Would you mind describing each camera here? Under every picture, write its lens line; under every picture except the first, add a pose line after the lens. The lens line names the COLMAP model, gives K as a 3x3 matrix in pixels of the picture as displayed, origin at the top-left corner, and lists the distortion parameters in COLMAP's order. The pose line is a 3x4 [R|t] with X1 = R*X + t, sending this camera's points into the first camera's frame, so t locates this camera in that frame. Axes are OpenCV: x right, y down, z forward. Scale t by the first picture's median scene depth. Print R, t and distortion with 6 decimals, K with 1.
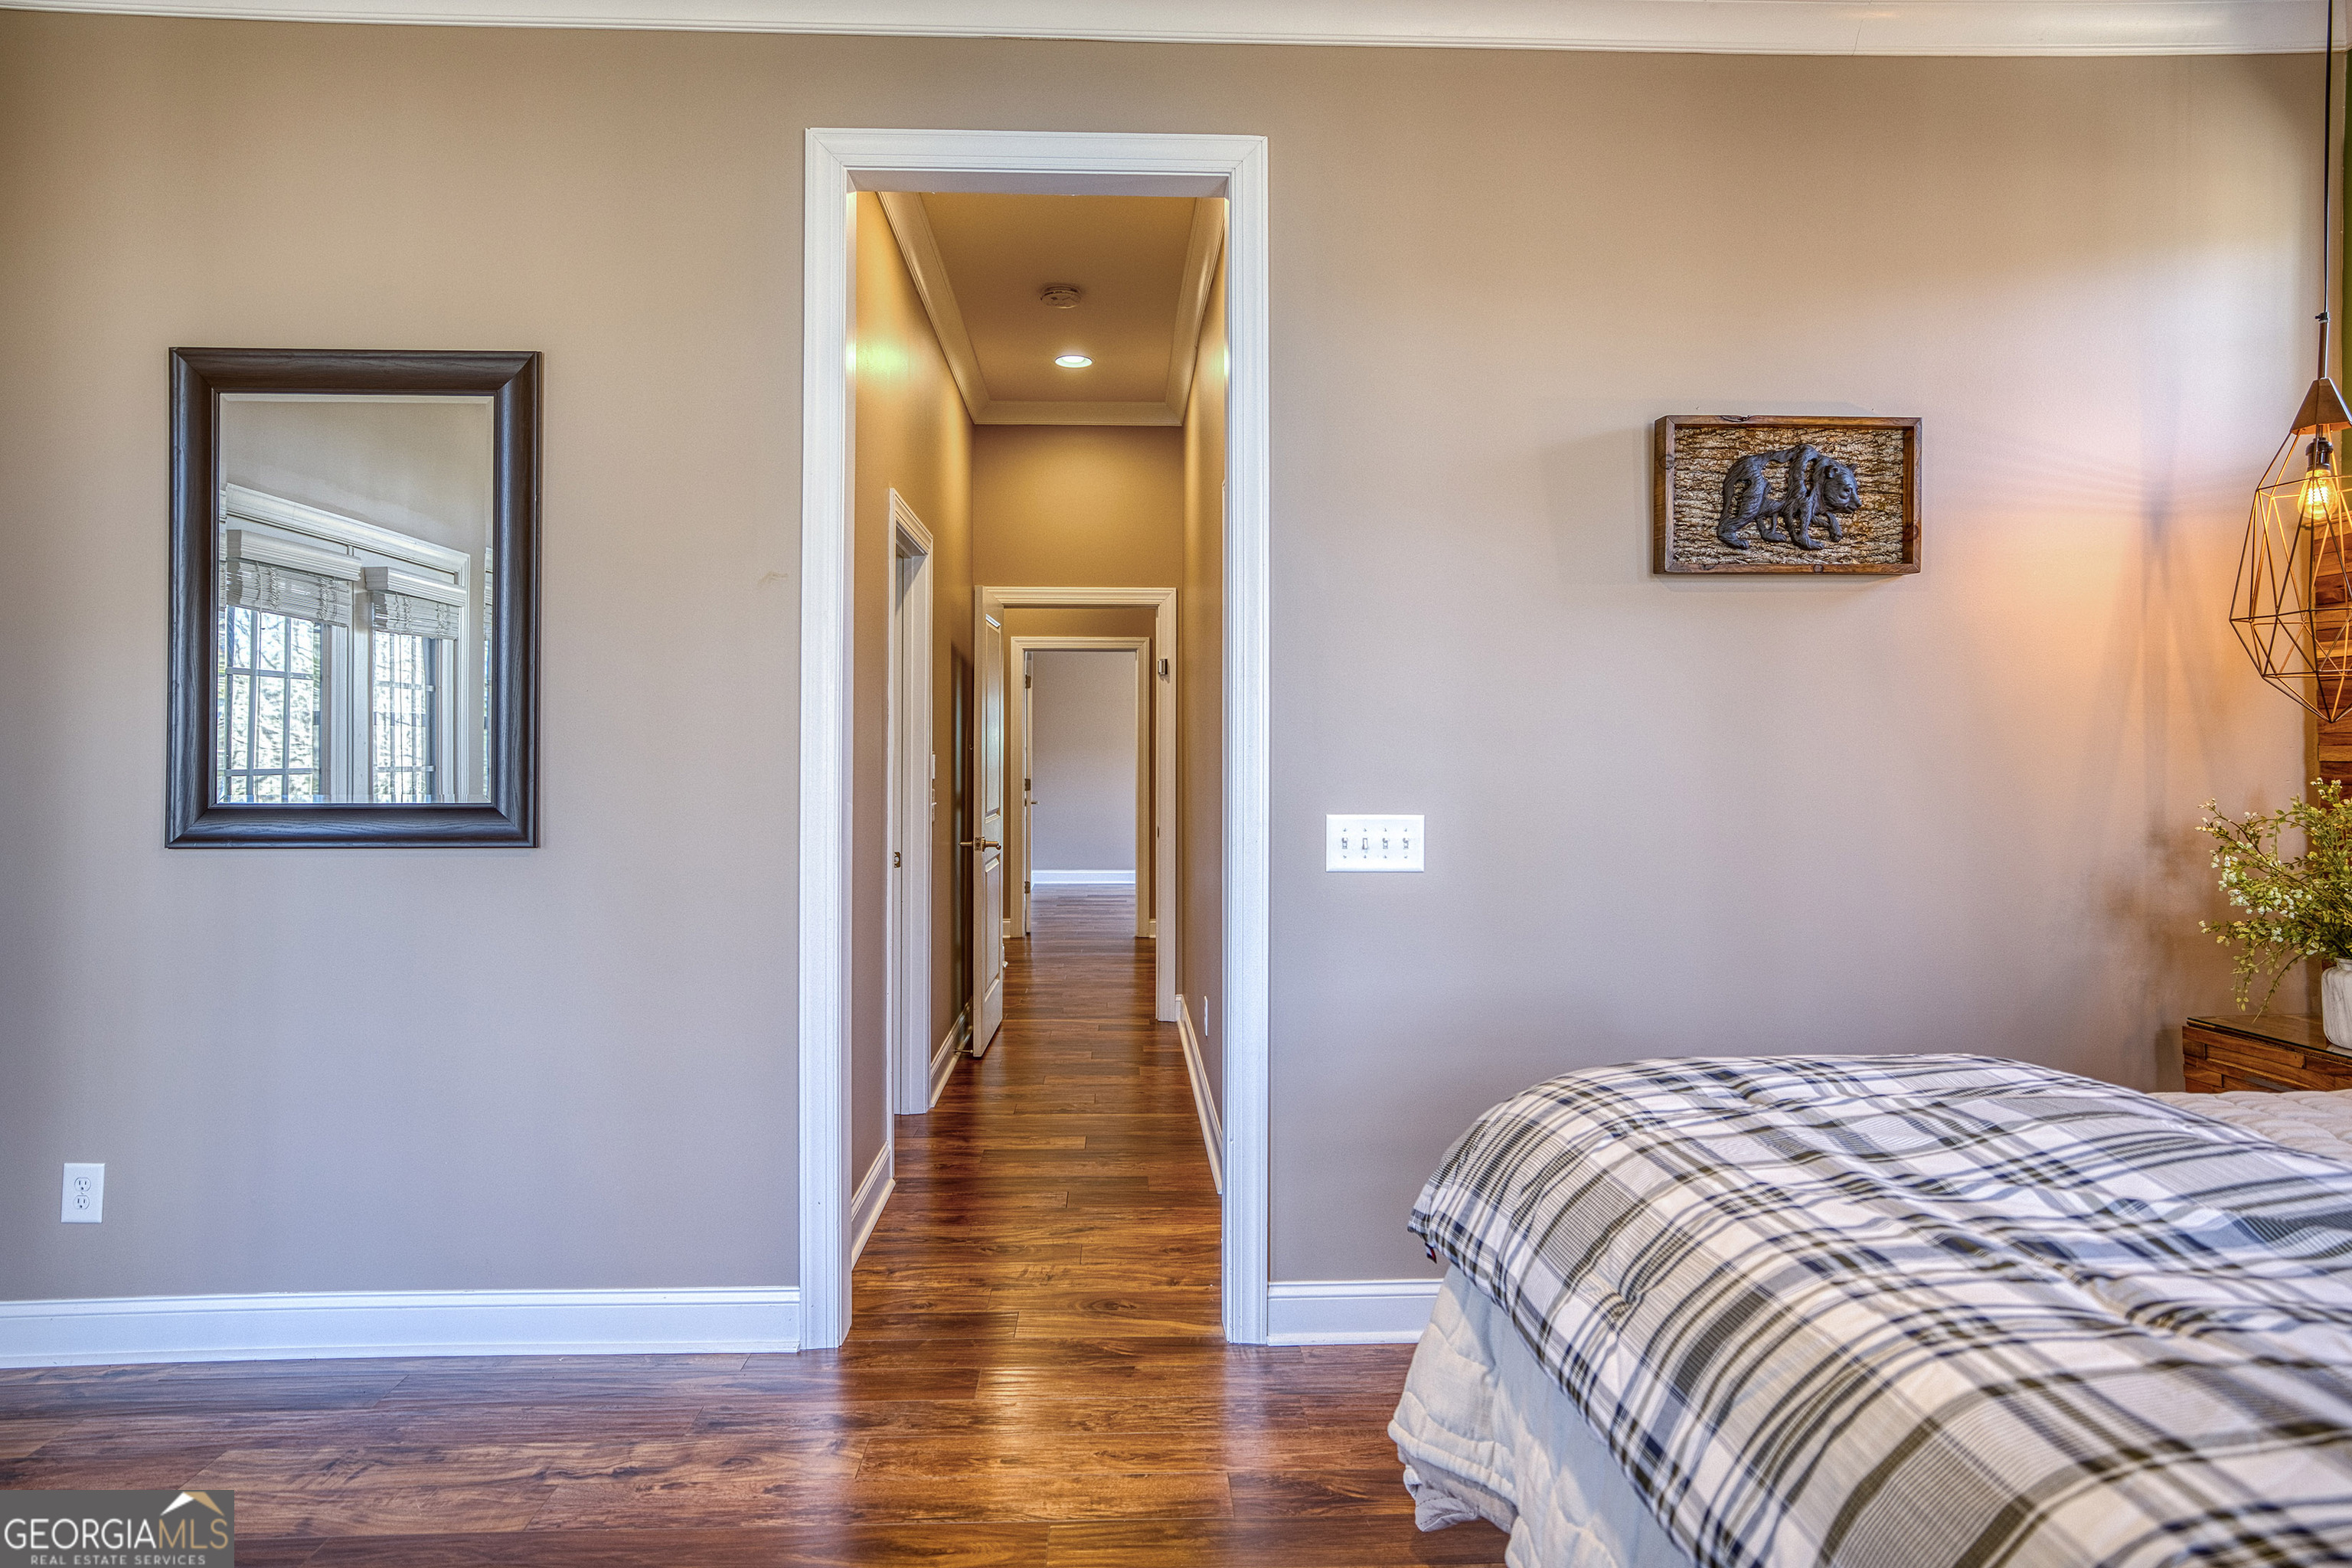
lens RADIAL K [[1337.7, 0, 1154.8], [0, 1337.7, 734.0], [0, 0, 1]] dist [-0.052251, 0.051725]
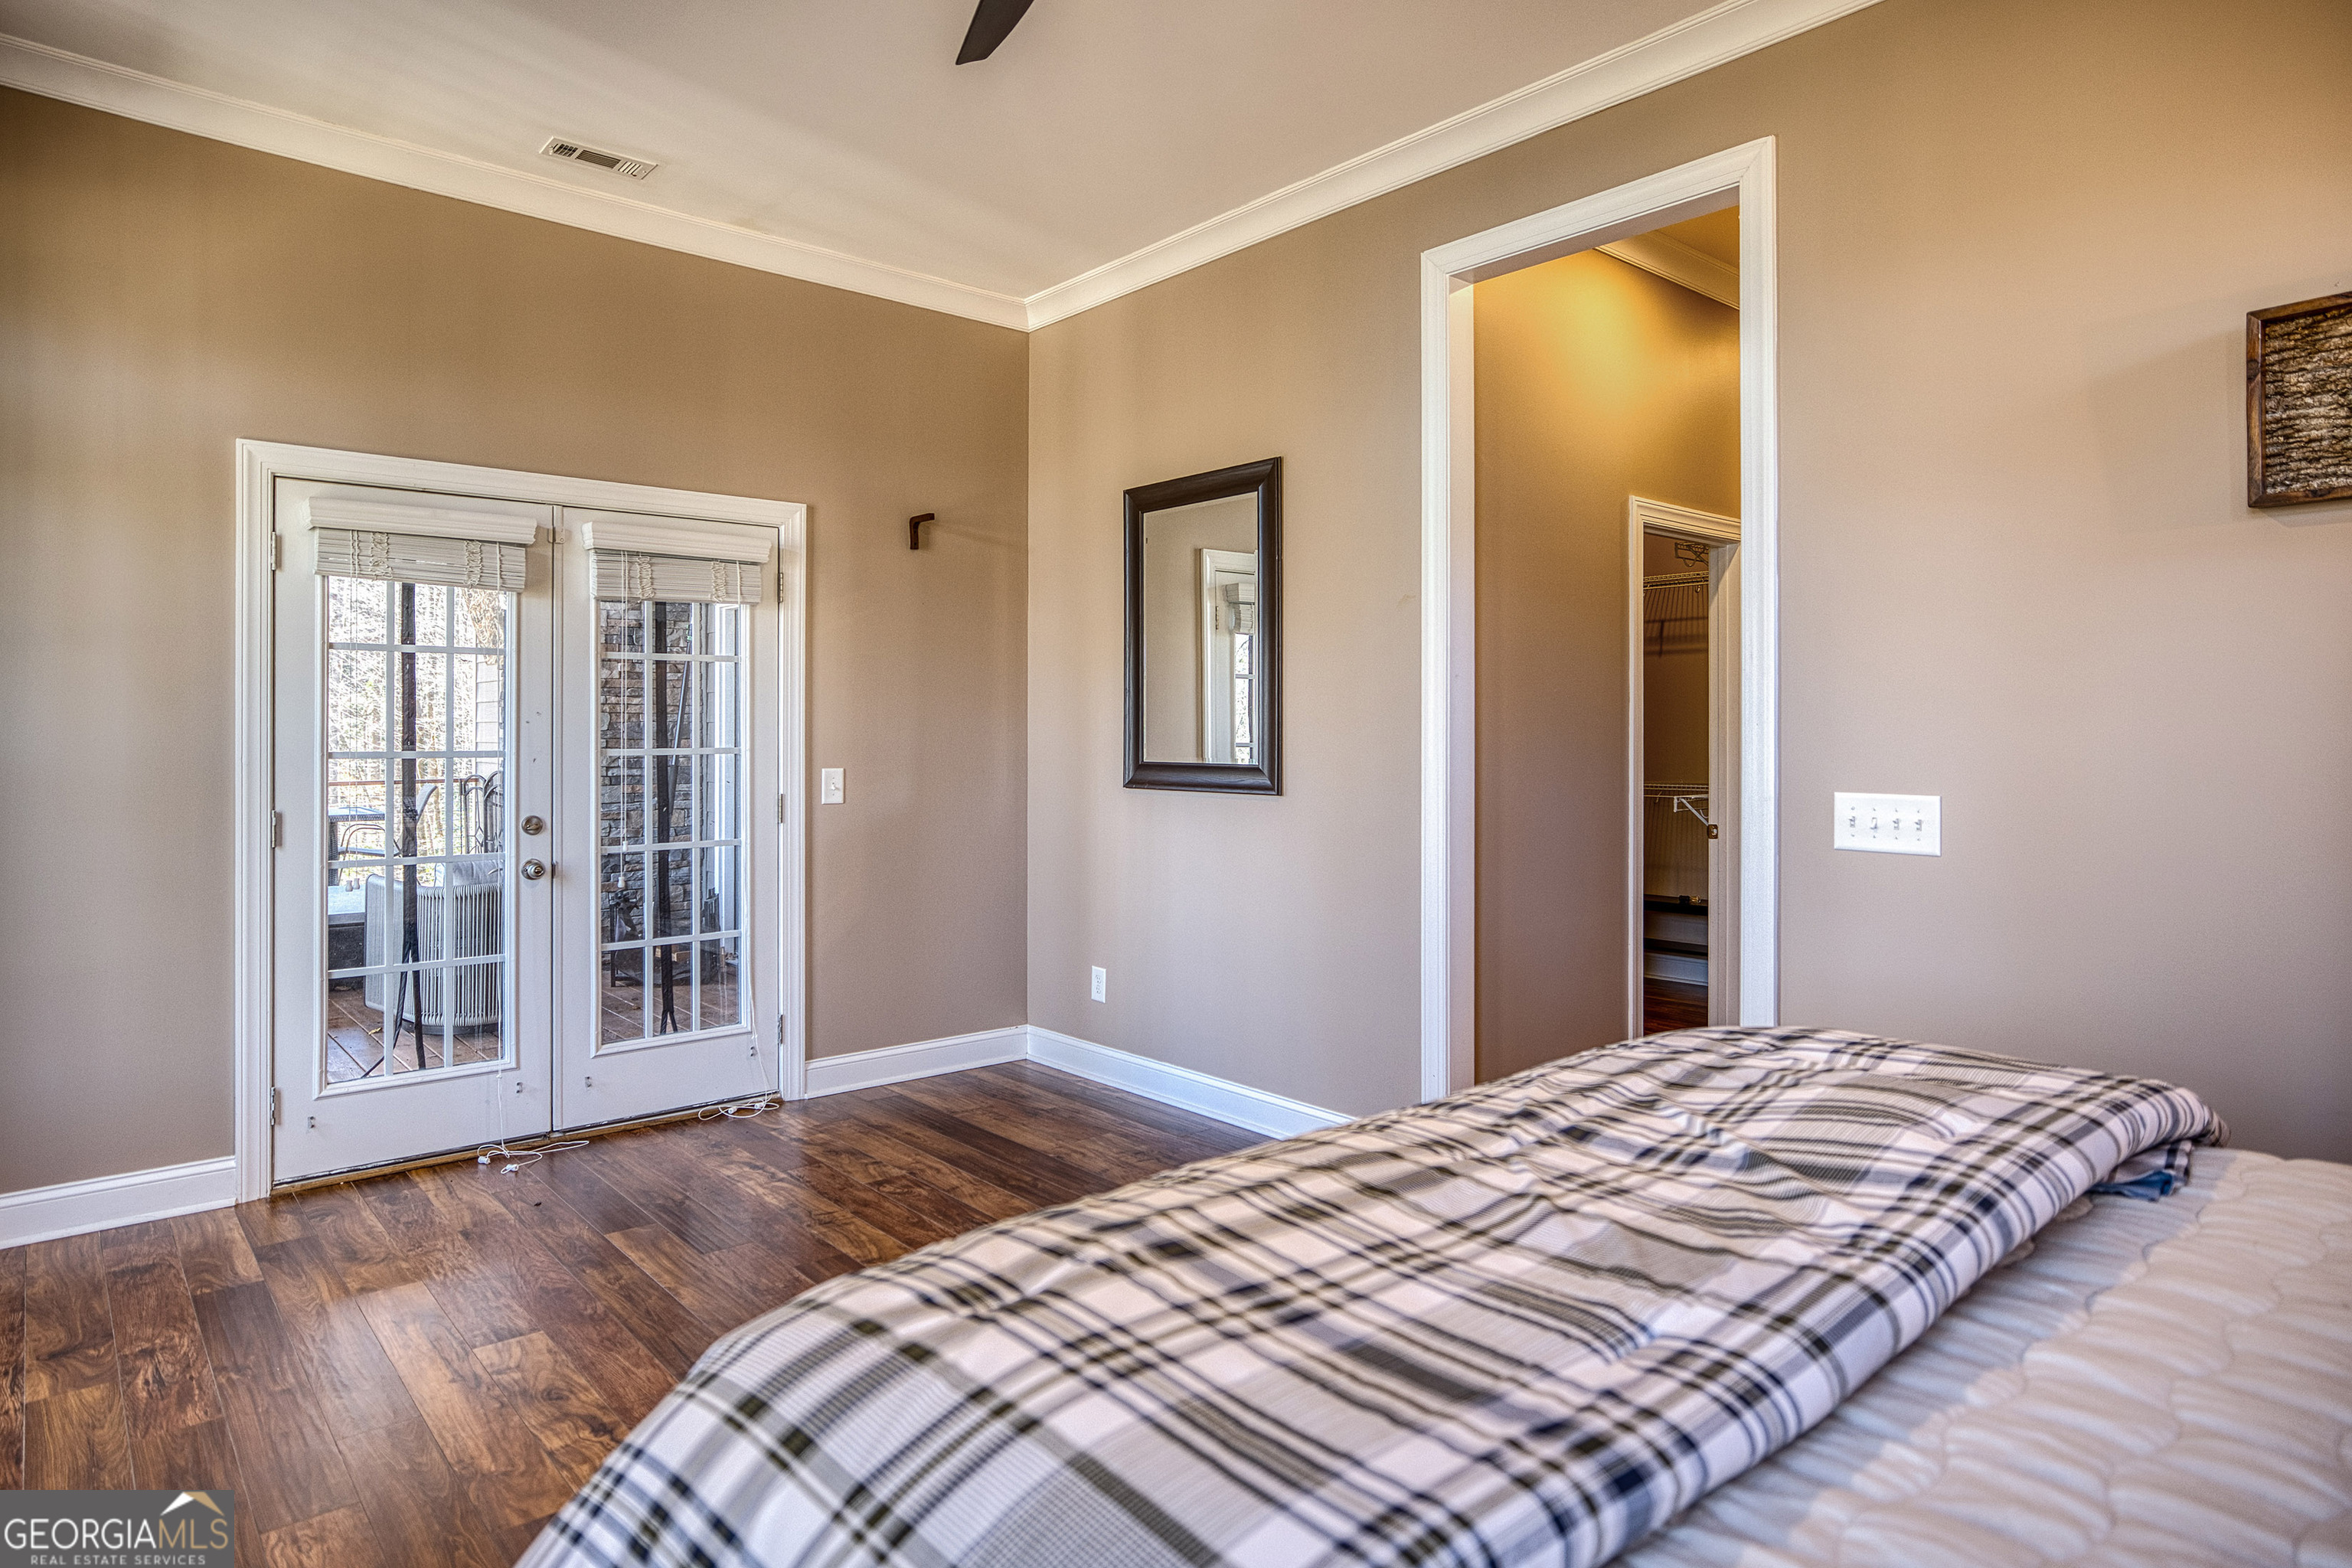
lens RADIAL K [[1337.7, 0, 1154.8], [0, 1337.7, 734.0], [0, 0, 1]] dist [-0.052251, 0.051725]
pose [[0.617724, 0.002034, -0.786392, 0.599403], [0.005936, 0.999956, 0.007249, 0.006127], [0.786372, -0.009145, 0.617685, -0.020330]]
